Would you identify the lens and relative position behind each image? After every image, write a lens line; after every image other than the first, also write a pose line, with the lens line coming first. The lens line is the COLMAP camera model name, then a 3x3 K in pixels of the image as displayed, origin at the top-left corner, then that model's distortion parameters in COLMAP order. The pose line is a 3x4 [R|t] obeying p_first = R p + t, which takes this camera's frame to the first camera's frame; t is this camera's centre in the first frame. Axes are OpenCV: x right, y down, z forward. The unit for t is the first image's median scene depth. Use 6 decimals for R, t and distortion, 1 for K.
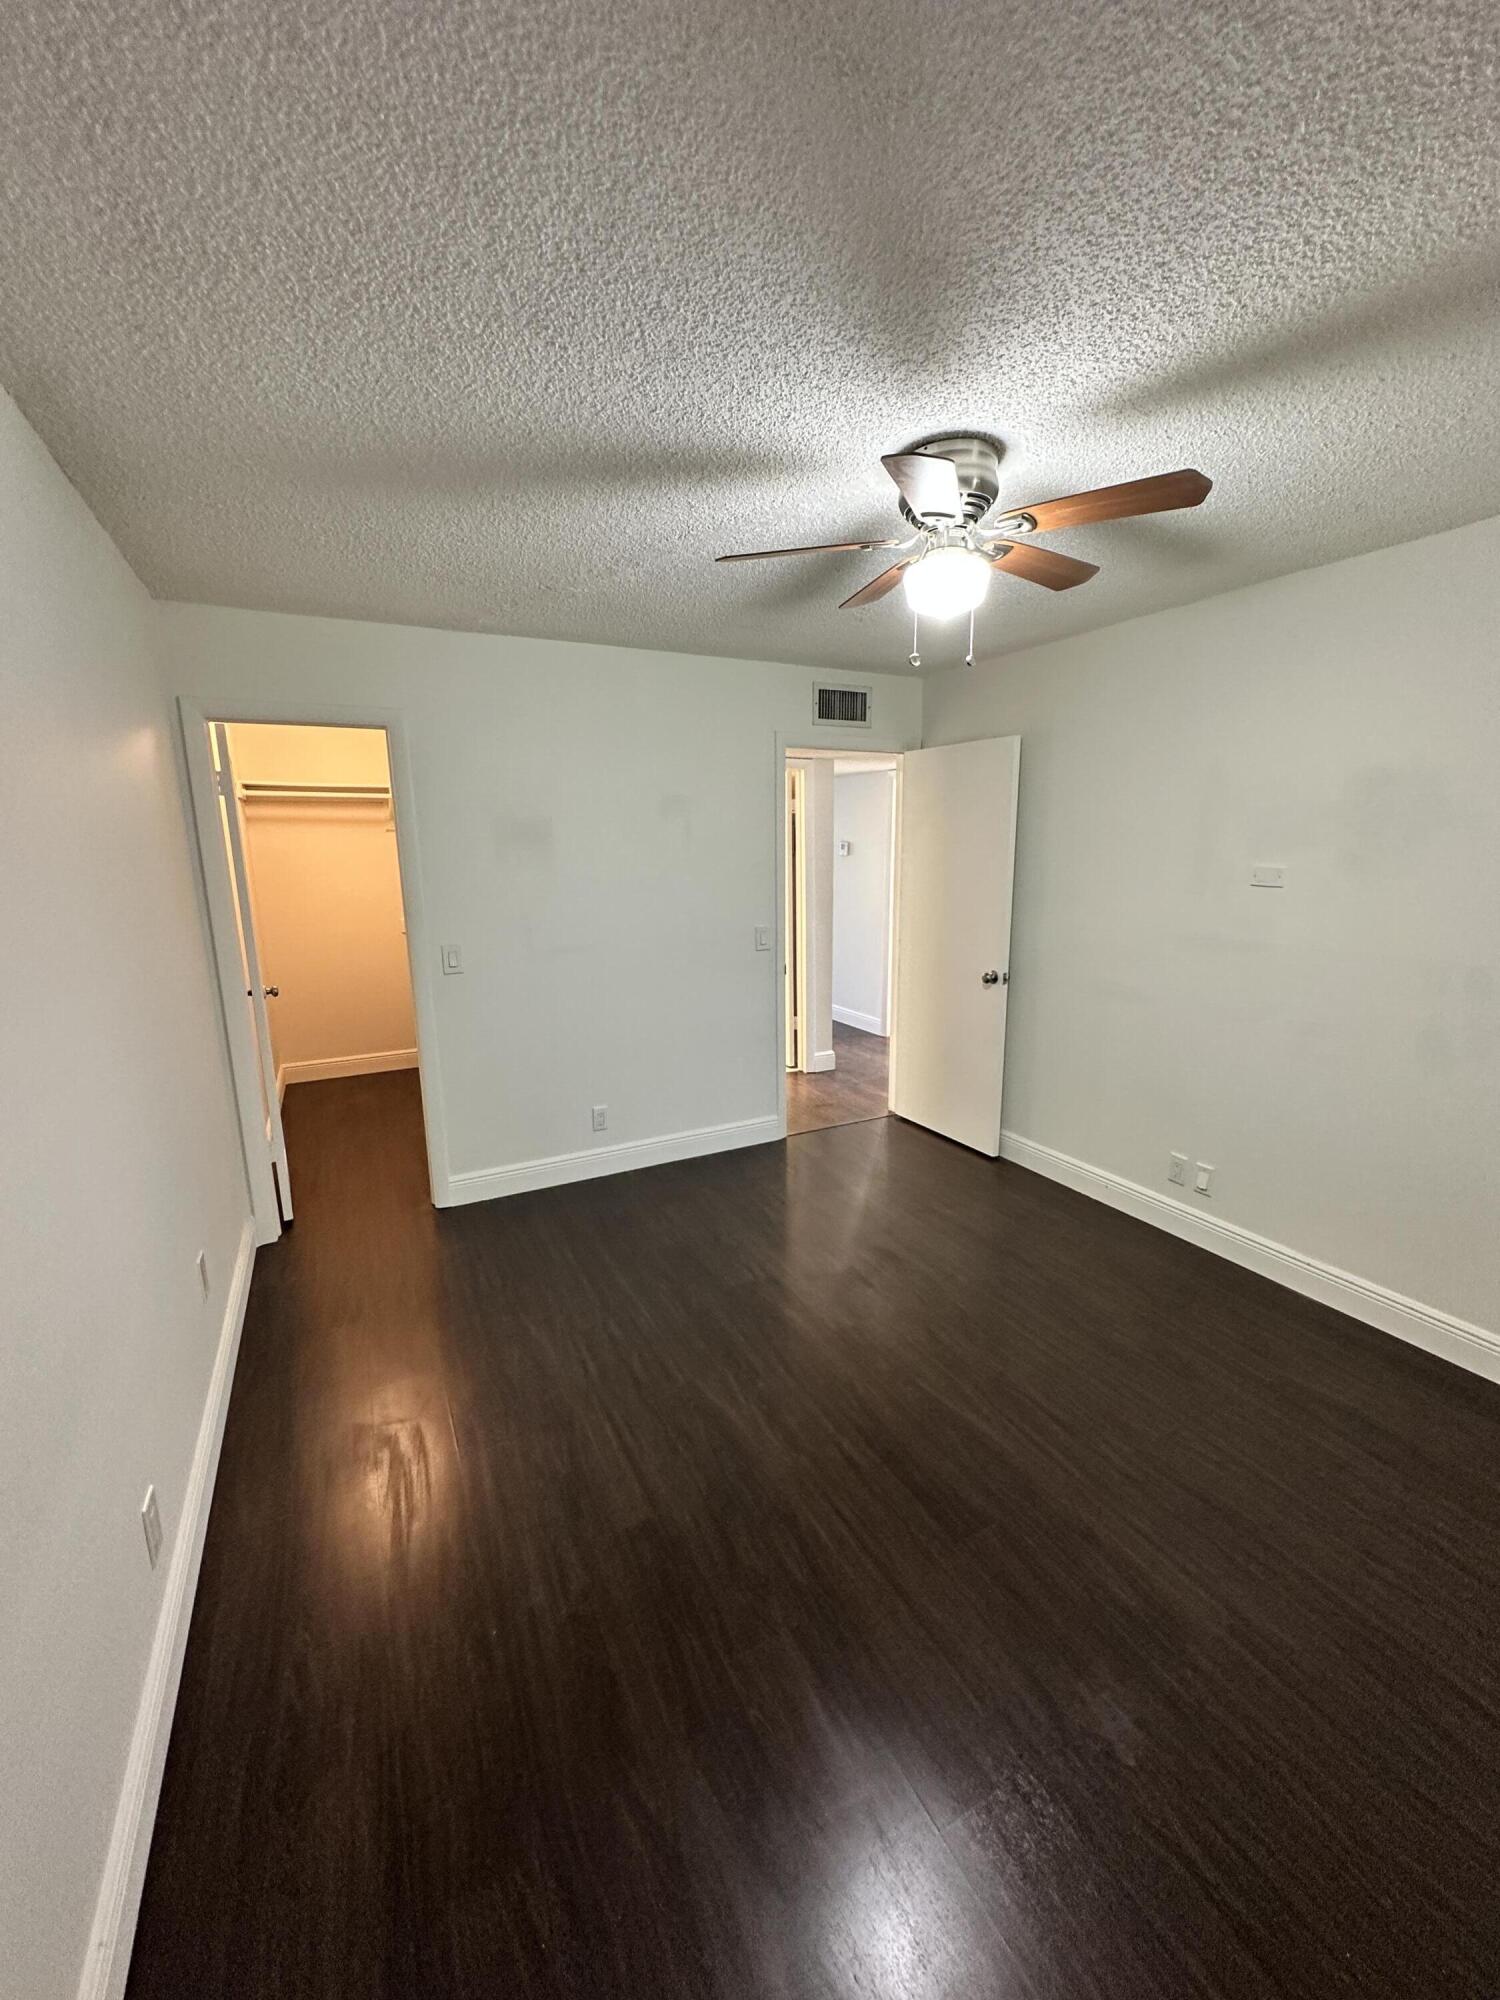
lens RADIAL K [[797.6, 0, 744.1], [0, 797.6, 990.1], [0, 0, 1]] dist [-0.001979, 0.000187]
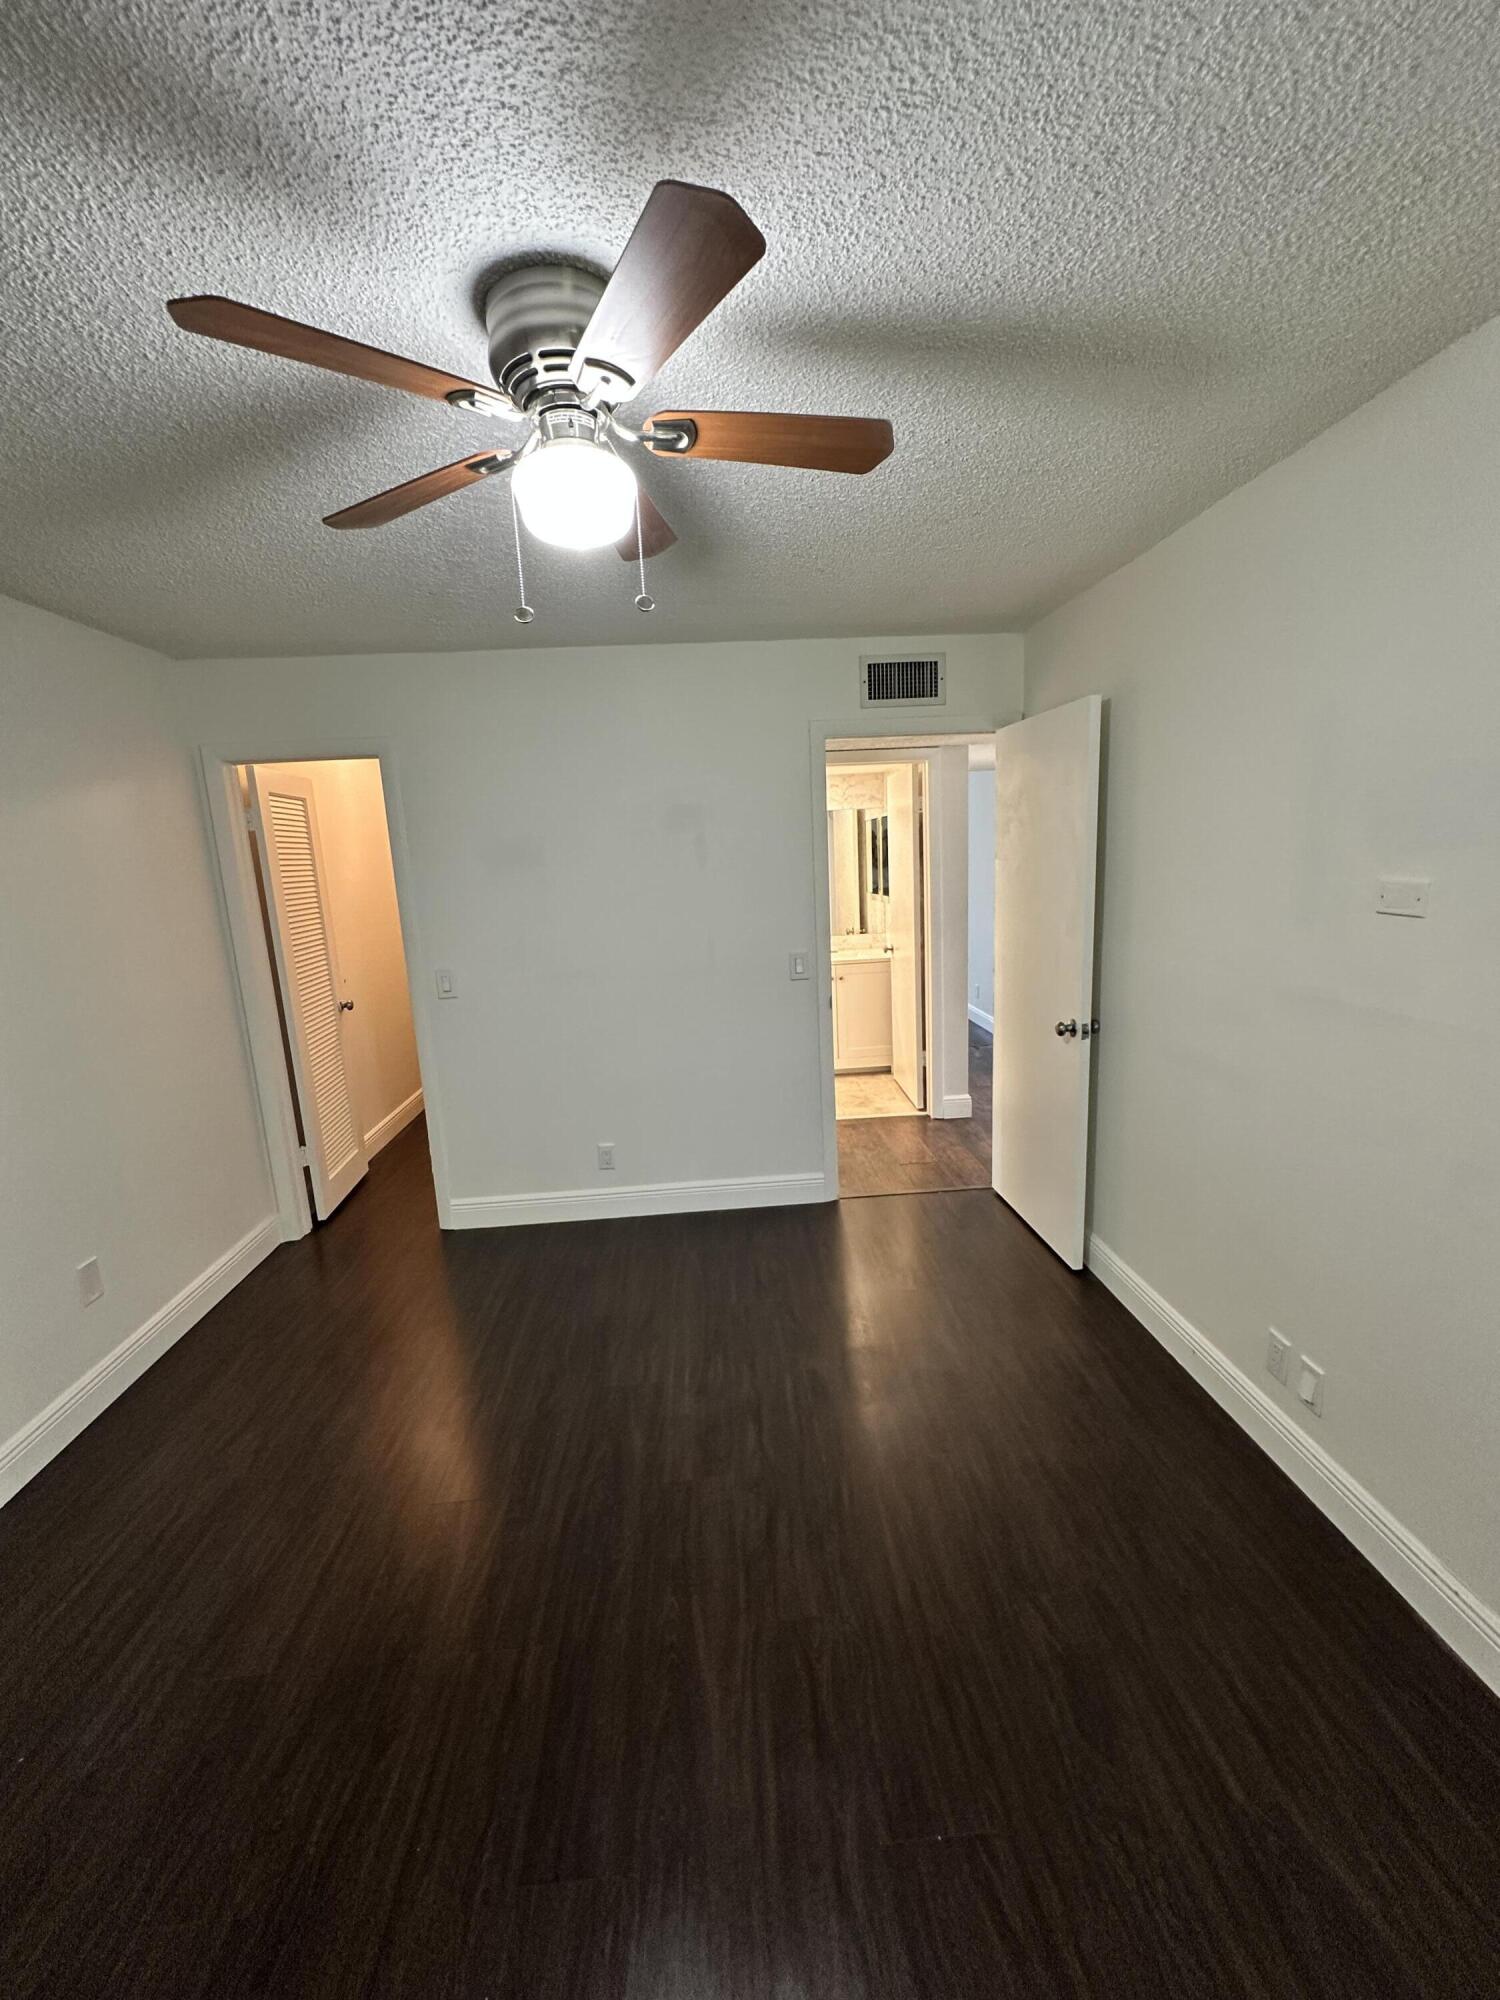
lens RADIAL K [[797.6, 0, 747.0], [0, 797.6, 989.8], [0, 0, 1]] dist [-0.001979, 0.000187]
pose [[0.917349, 0.036564, -0.396400, 0.328216], [-0.036674, 0.999301, 0.007304, -0.045820], [0.396390, 0.007838, 0.918049, 0.207995]]
